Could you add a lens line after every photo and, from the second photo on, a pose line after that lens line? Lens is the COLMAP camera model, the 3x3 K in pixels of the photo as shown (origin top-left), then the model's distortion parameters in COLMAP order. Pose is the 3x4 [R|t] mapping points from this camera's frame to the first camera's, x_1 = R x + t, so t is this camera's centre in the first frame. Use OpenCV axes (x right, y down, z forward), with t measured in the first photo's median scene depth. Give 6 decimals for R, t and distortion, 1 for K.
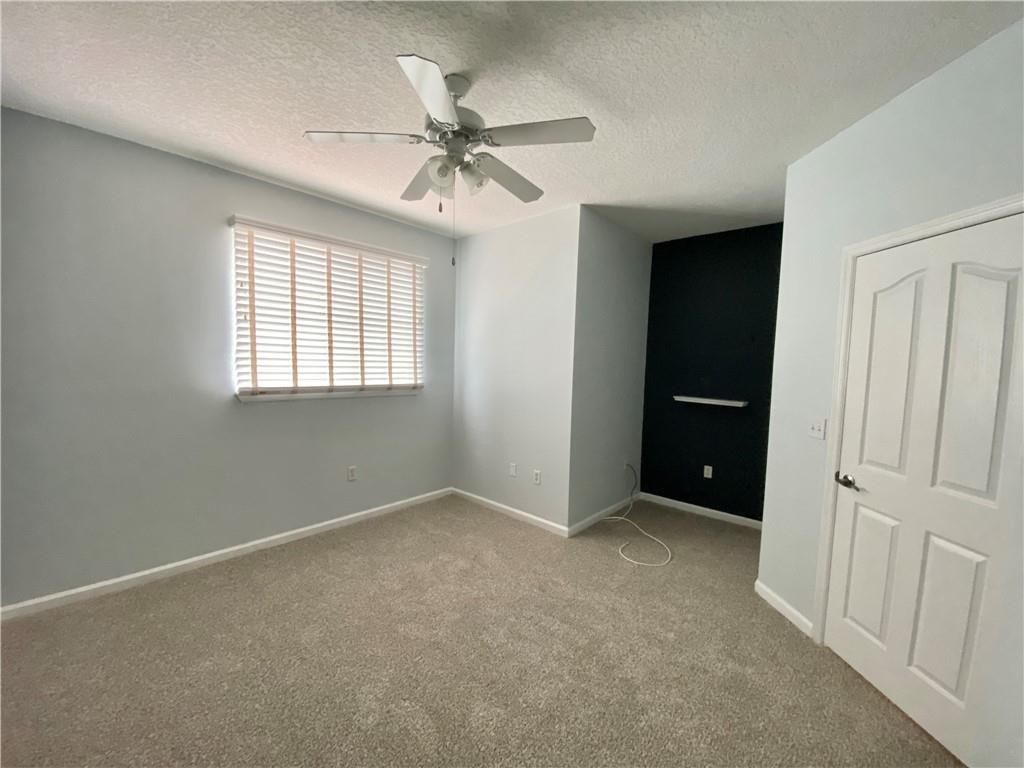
lens RADIAL K [[406.4, 0, 512.0], [0, 406.4, 384.0], [0, 0, 1]] dist [-0.000661, -0.000015]
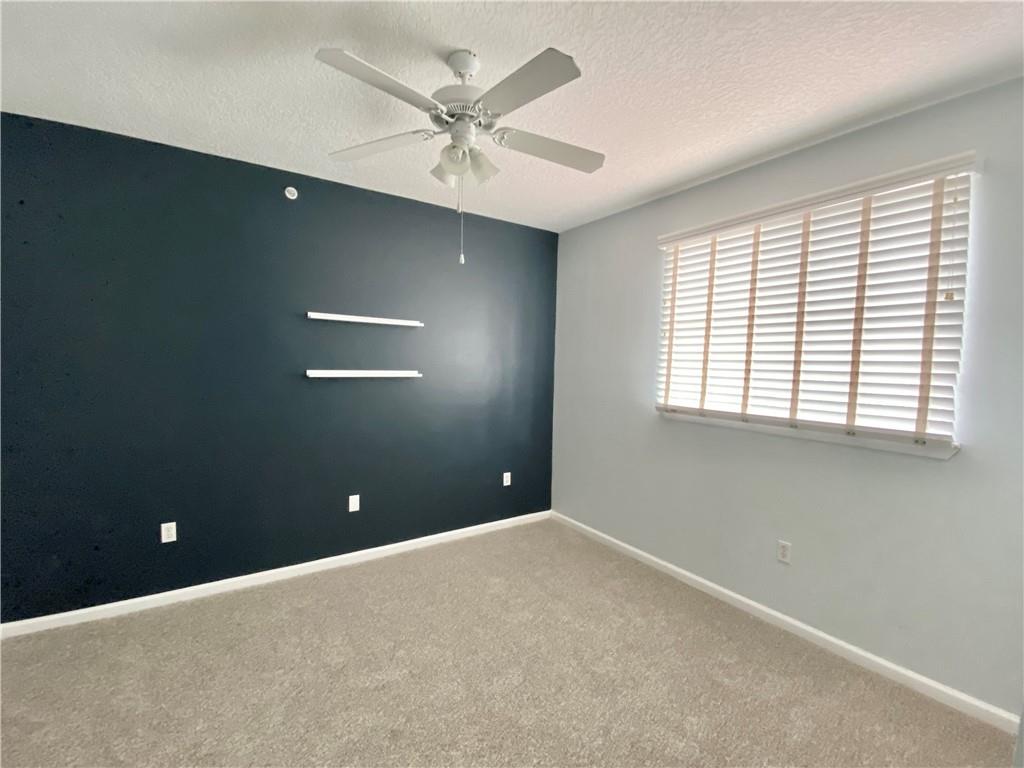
lens RADIAL K [[461.4, 0, 512.0], [0, 461.4, 384.0], [0, 0, 1]] dist [0.000706, -0.000011]
pose [[-0.253872, 0.015620, -0.967112, 0.502166], [-0.082147, 0.995909, 0.037649, -0.048350], [0.963743, 0.089003, -0.251550, 0.853063]]
